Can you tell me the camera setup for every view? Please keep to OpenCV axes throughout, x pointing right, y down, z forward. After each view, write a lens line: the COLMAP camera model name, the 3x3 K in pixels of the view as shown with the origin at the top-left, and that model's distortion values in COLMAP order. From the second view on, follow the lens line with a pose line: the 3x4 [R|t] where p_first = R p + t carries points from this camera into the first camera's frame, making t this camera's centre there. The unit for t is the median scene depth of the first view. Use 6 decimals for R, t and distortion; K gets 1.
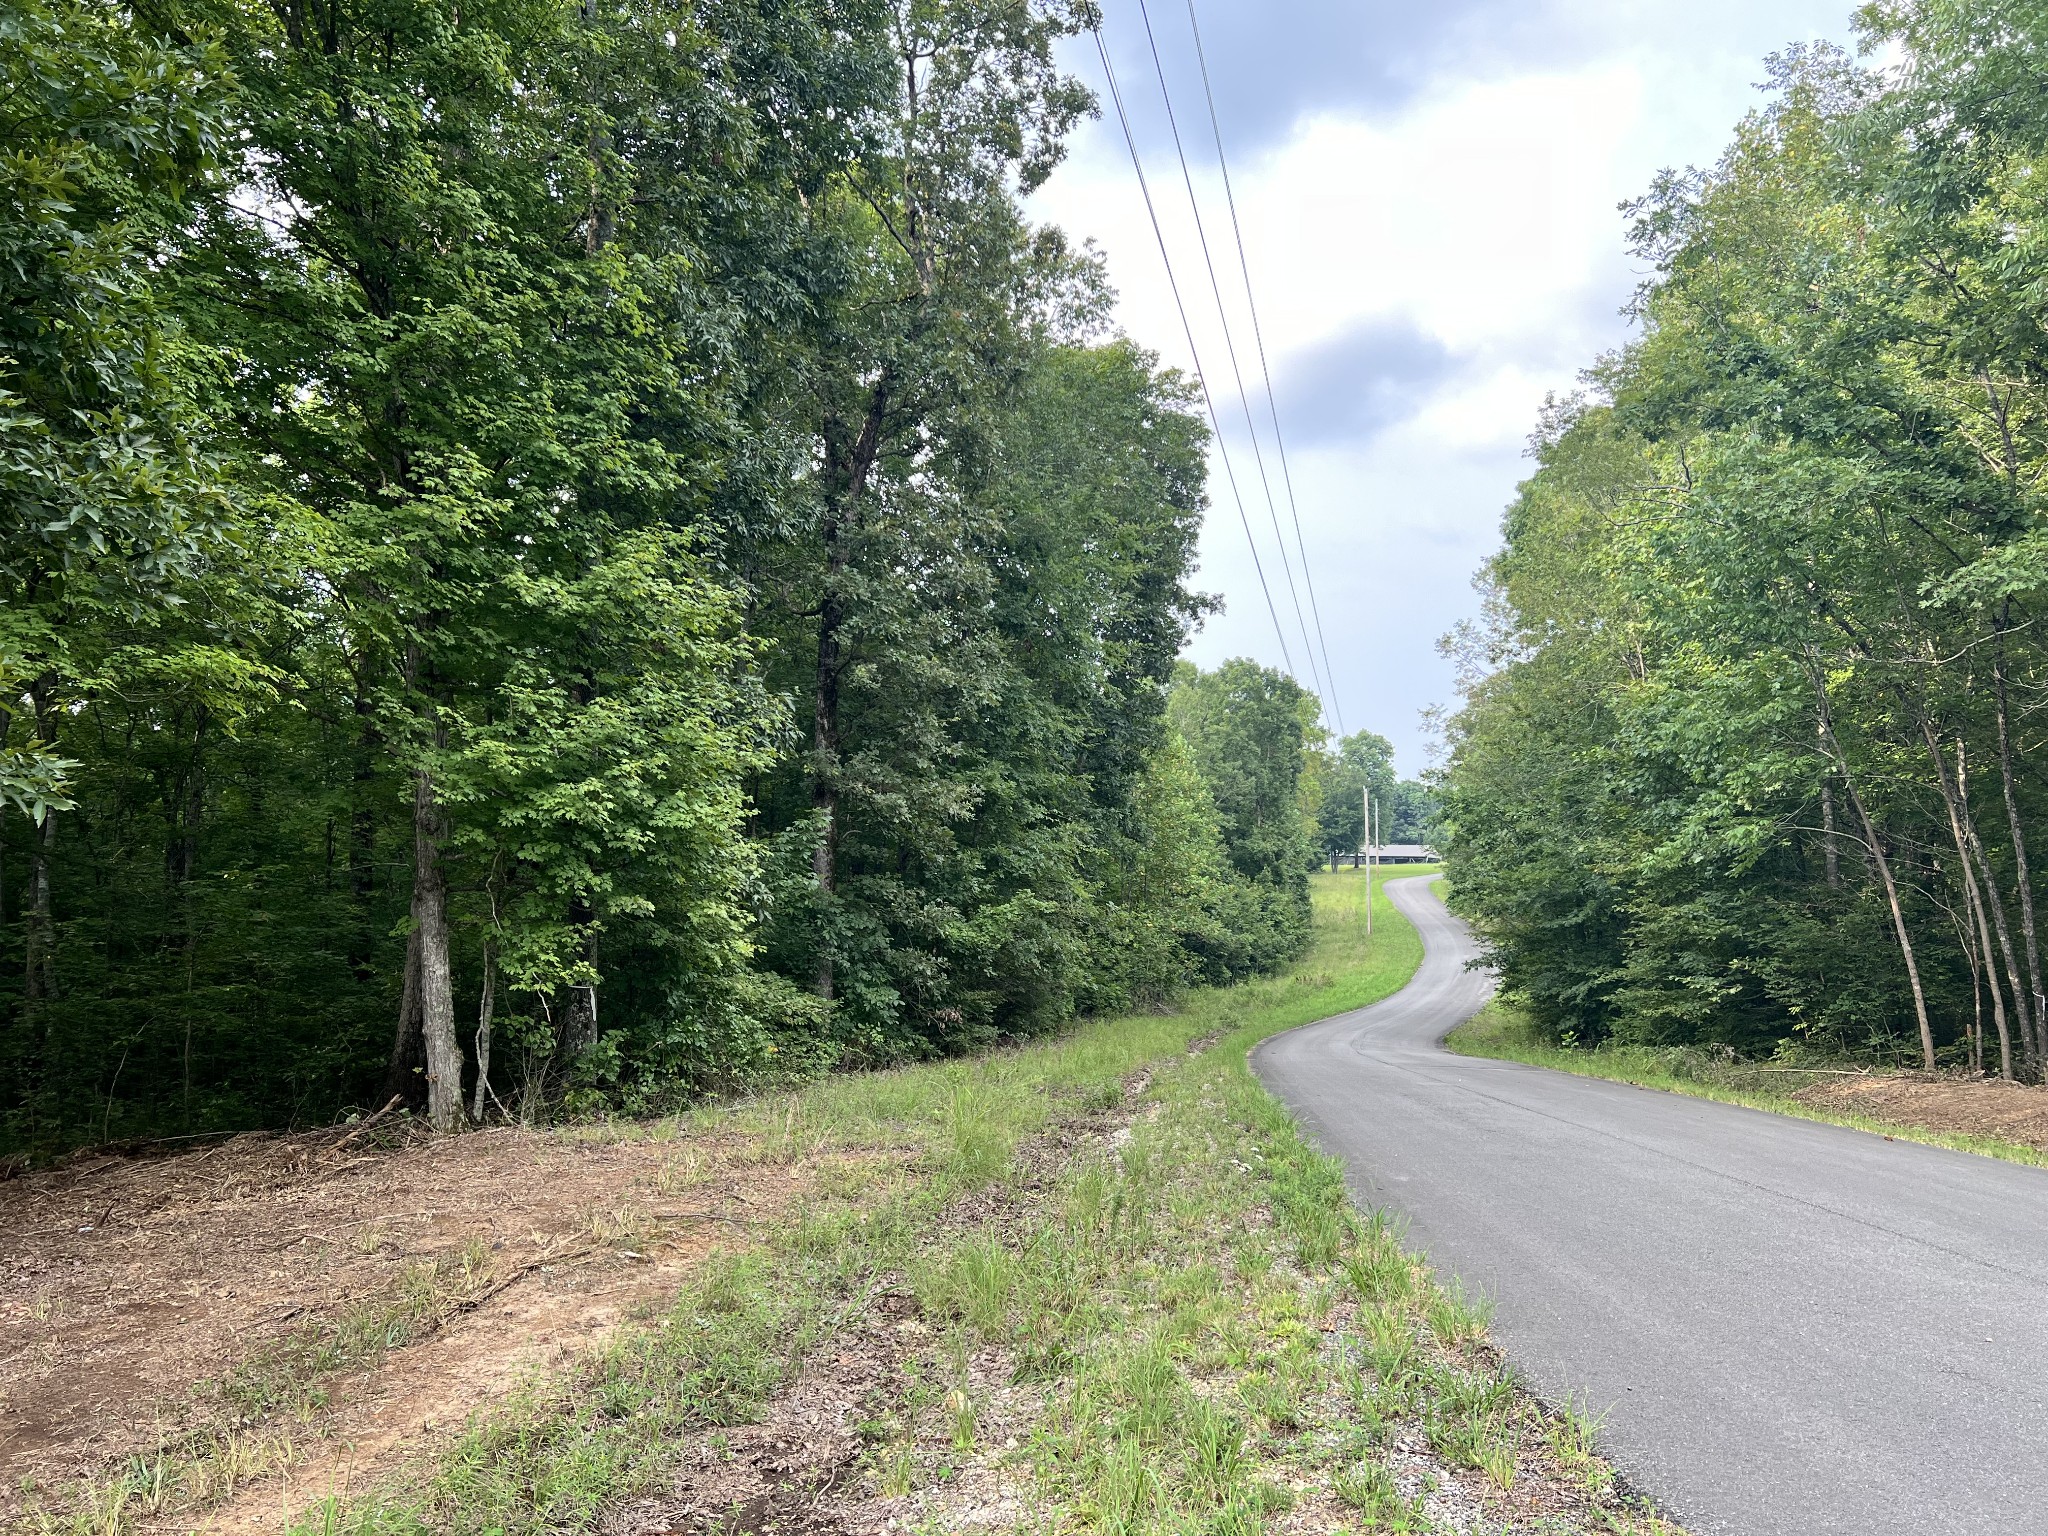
lens RADIAL K [[1544.1, 0, 1036.4], [0, 1544.1, 792.3], [0, 0, 1]] dist [0.065792, -0.075860]
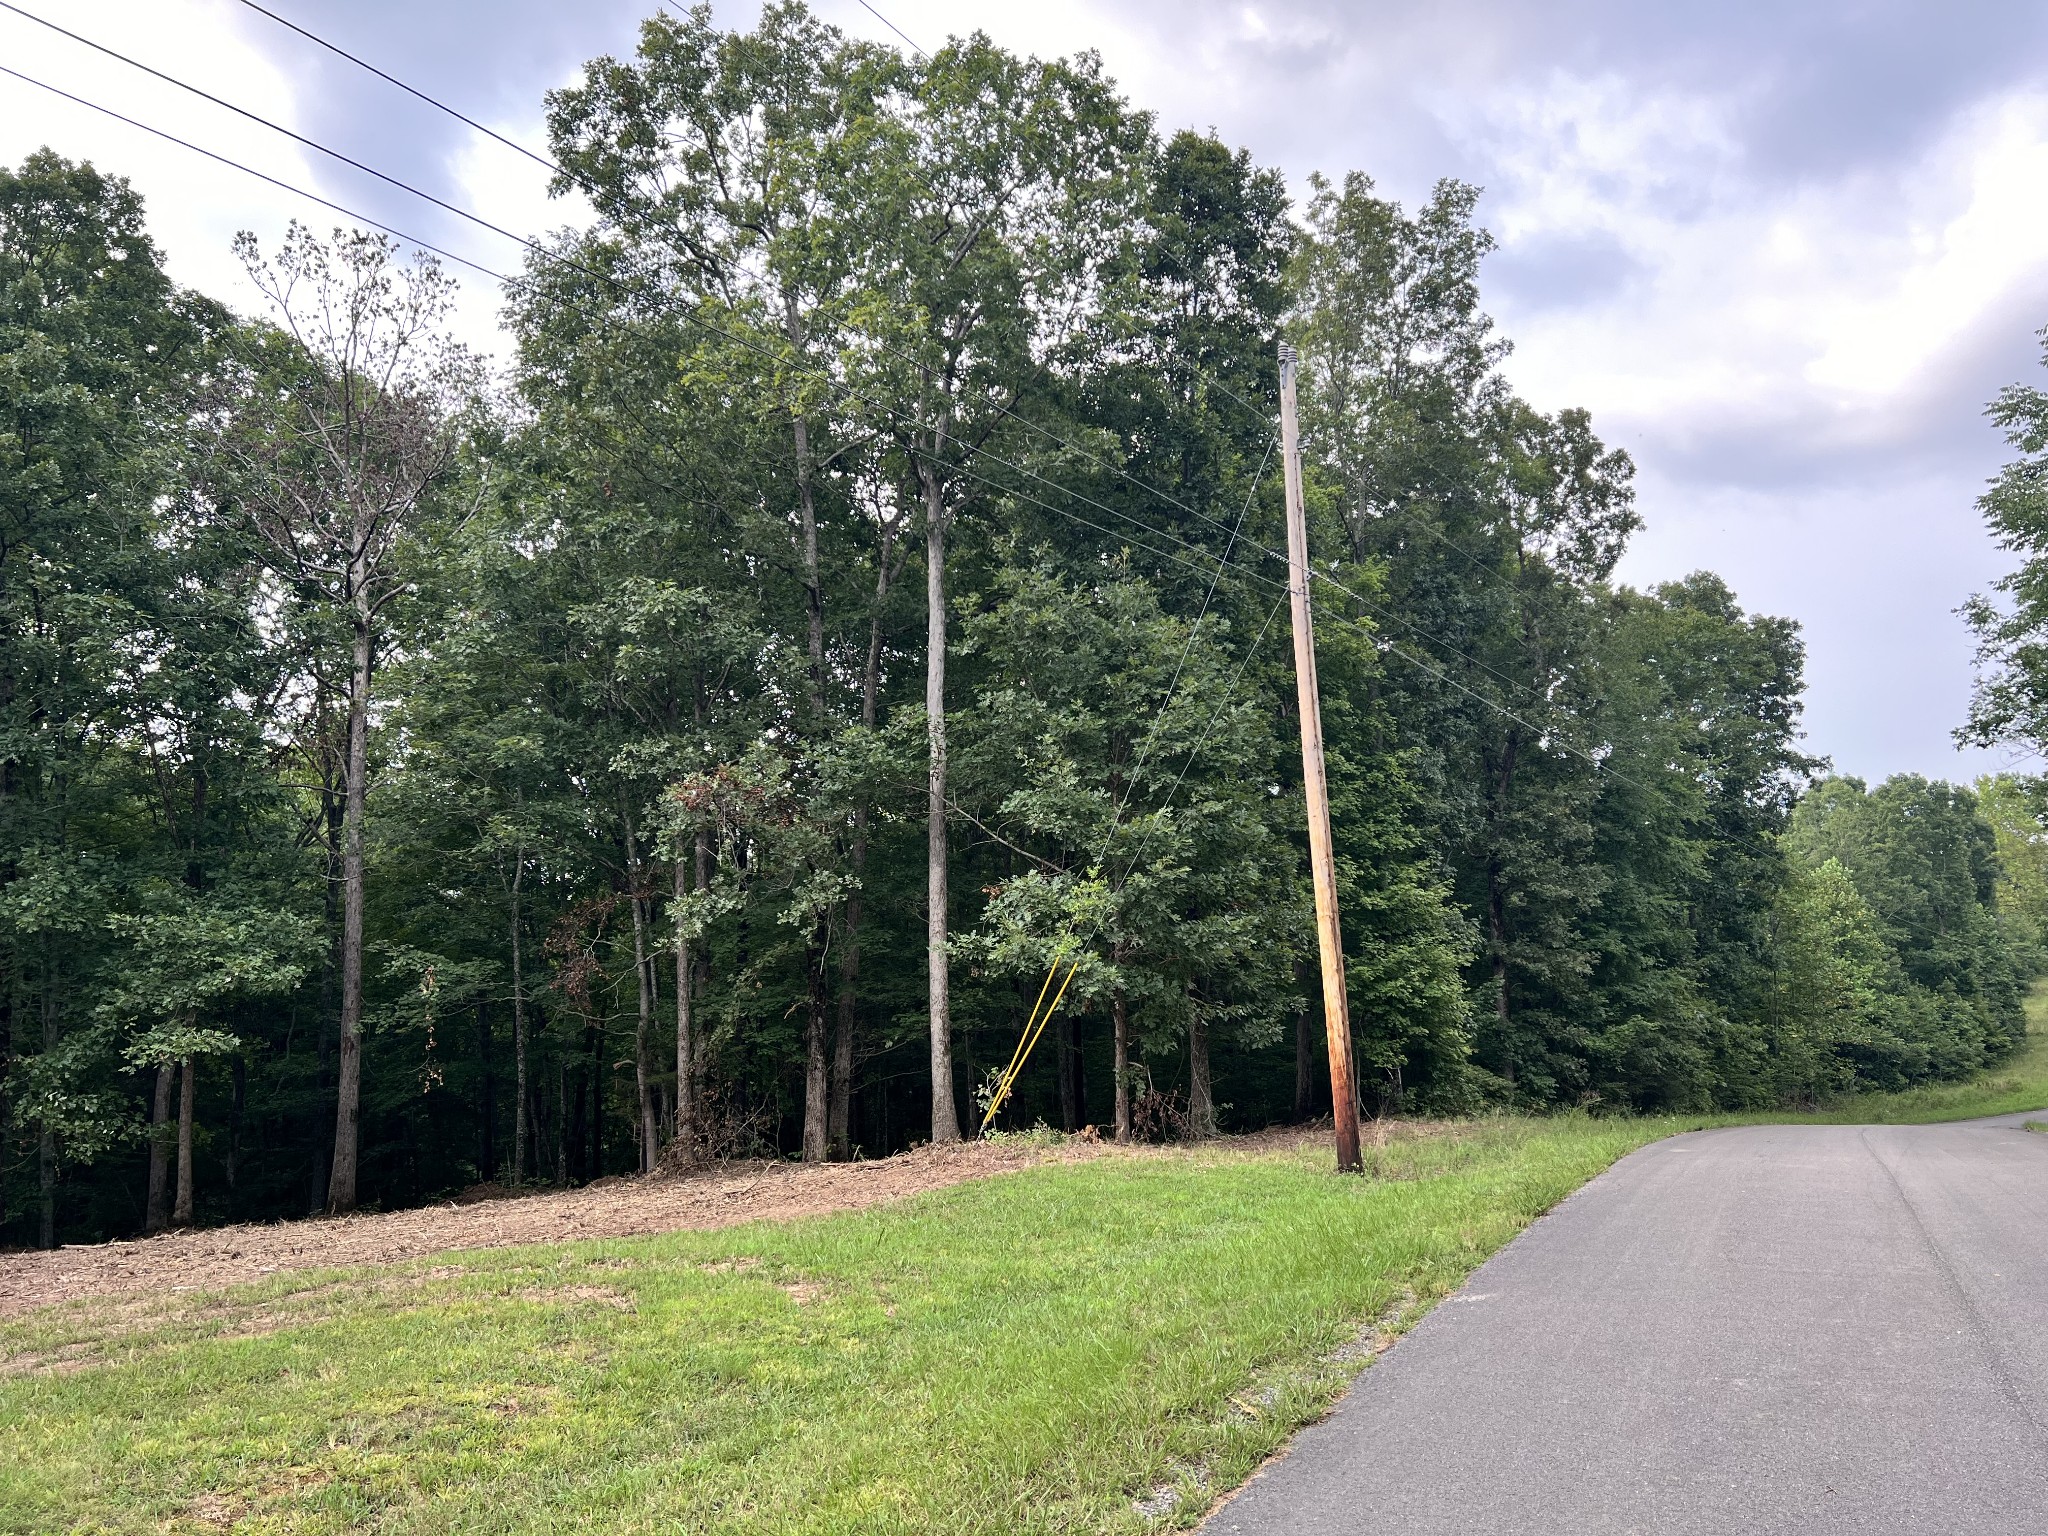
lens RADIAL K [[1545.6, 0, 1041.2], [0, 1545.6, 792.6], [0, 0, 1]] dist [0.076312, -0.088839]
pose [[0.911875, -0.085203, -0.401527, 0.111473], [0.055006, 0.994761, -0.086165, -0.066867], [0.406765, 0.056485, 0.911785, -0.809097]]
